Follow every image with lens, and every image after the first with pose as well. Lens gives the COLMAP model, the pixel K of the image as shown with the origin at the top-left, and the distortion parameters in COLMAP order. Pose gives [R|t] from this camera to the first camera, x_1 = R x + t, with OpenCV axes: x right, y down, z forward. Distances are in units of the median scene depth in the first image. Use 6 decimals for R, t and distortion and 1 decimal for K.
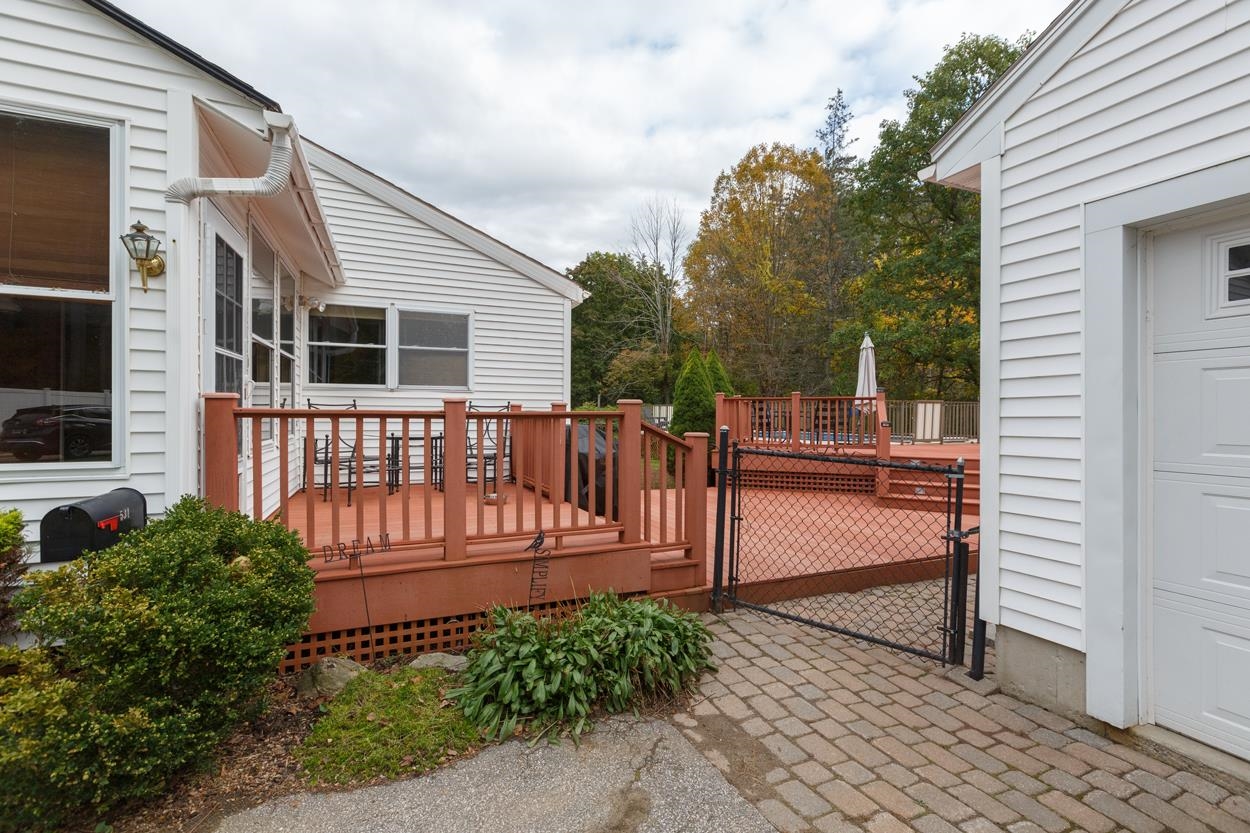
lens RADIAL K [[557.1, 0, 615.4], [0, 557.1, 411.3], [0, 0, 1]] dist [-0.000809, -0.001143]
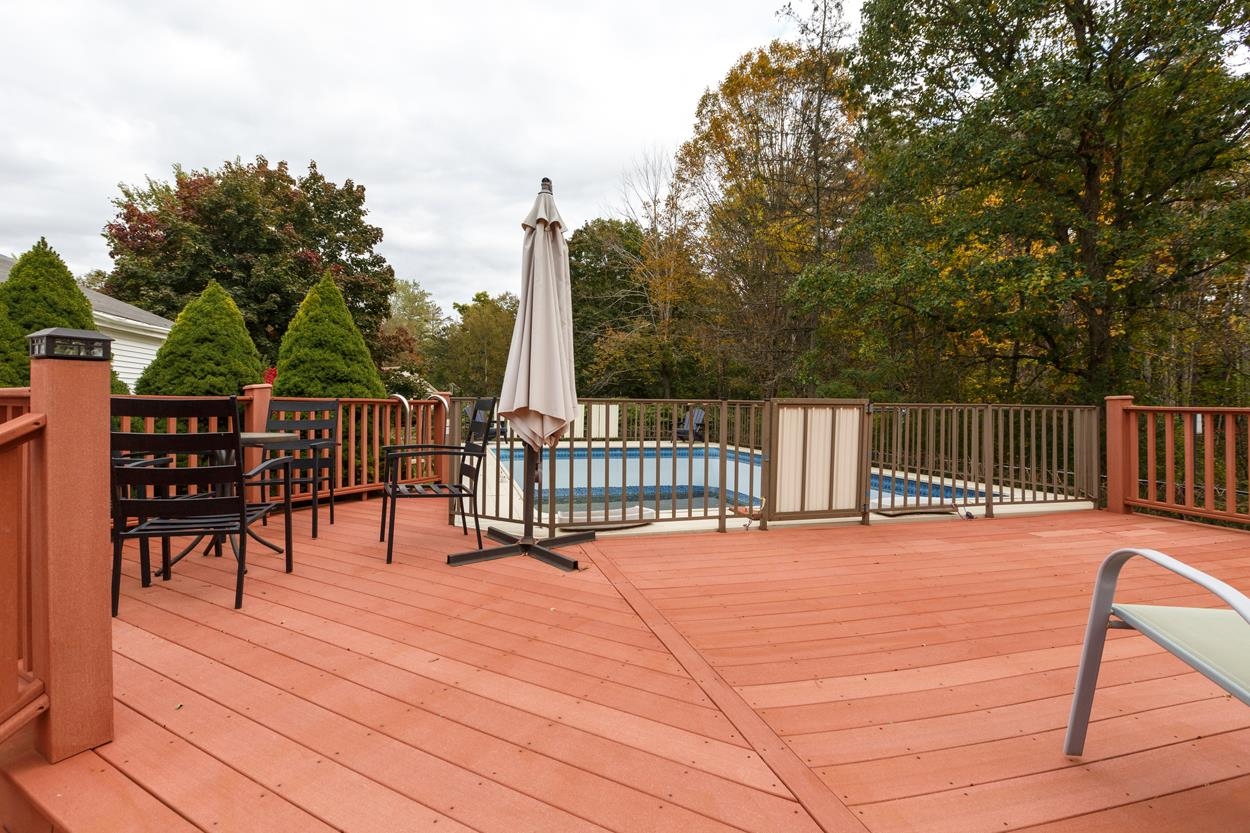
lens RADIAL K [[566.2, 0, 624.5], [0, 566.2, 409.5], [0, 0, 1]] dist [0.001024, -0.000404]
pose [[0.993861, 0.008608, -0.110303, 0.168262], [-0.007295, 0.999898, 0.012298, -0.006011], [0.110398, -0.011418, 0.993822, 0.220914]]
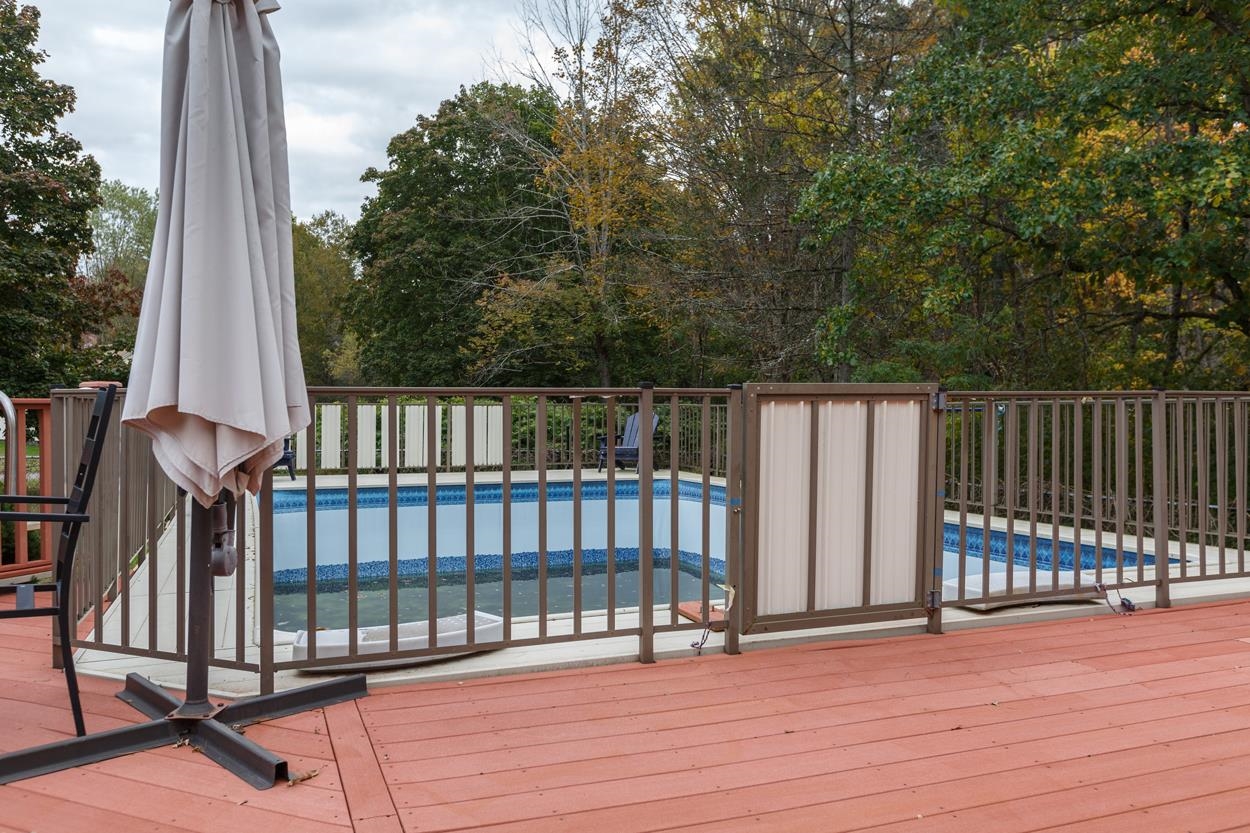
lens RADIAL K [[956.4, 0, 633.8], [0, 956.4, 425.0], [0, 0, 1]] dist [0.008131, -0.009973]
pose [[0.999884, -0.005350, -0.014288, 0.176098], [0.005682, 0.999712, 0.023315, -0.005129], [0.014159, -0.023393, 0.999626, 0.245315]]
